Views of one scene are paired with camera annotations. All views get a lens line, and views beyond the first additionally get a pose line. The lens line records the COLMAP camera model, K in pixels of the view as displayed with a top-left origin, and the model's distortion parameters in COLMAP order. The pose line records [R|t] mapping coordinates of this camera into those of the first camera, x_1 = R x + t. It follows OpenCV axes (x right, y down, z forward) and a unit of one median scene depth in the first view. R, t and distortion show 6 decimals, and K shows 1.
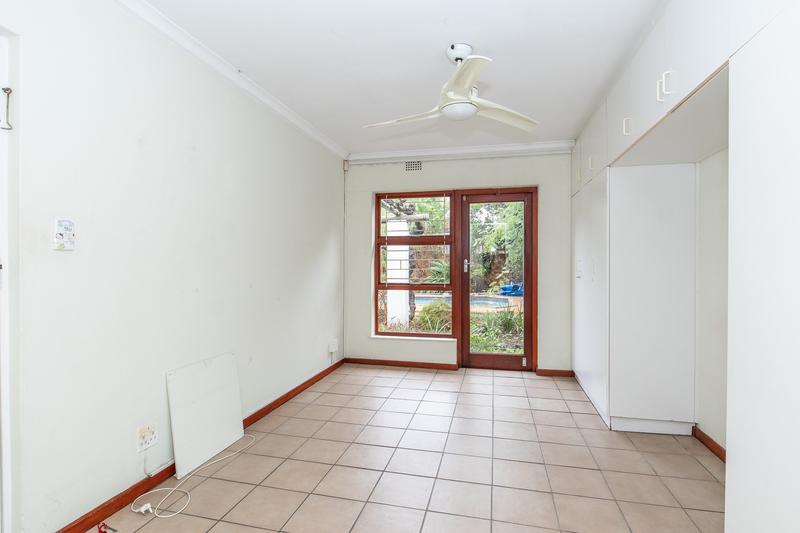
lens RADIAL K [[398.5, 0, 400.4], [0, 398.5, 261.4], [0, 0, 1]] dist [-0.000908, -0.000100]
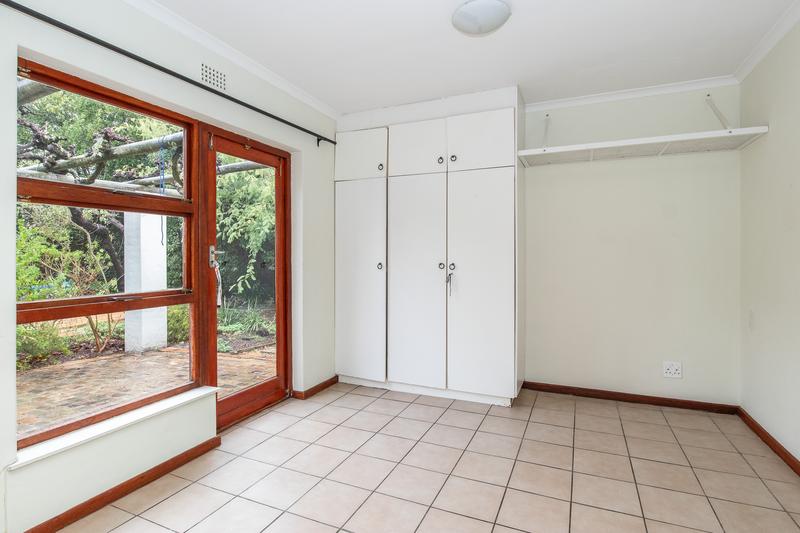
lens RADIAL K [[398.5, 0, 400.4], [0, 398.5, 261.4], [0, 0, 1]] dist [-0.000908, -0.000100]
pose [[0.174492, -0.002335, 0.984656, -0.354197], [0.002858, 0.999994, 0.001865, 0.016777], [-0.984654, 0.002489, 0.174498, 0.631471]]
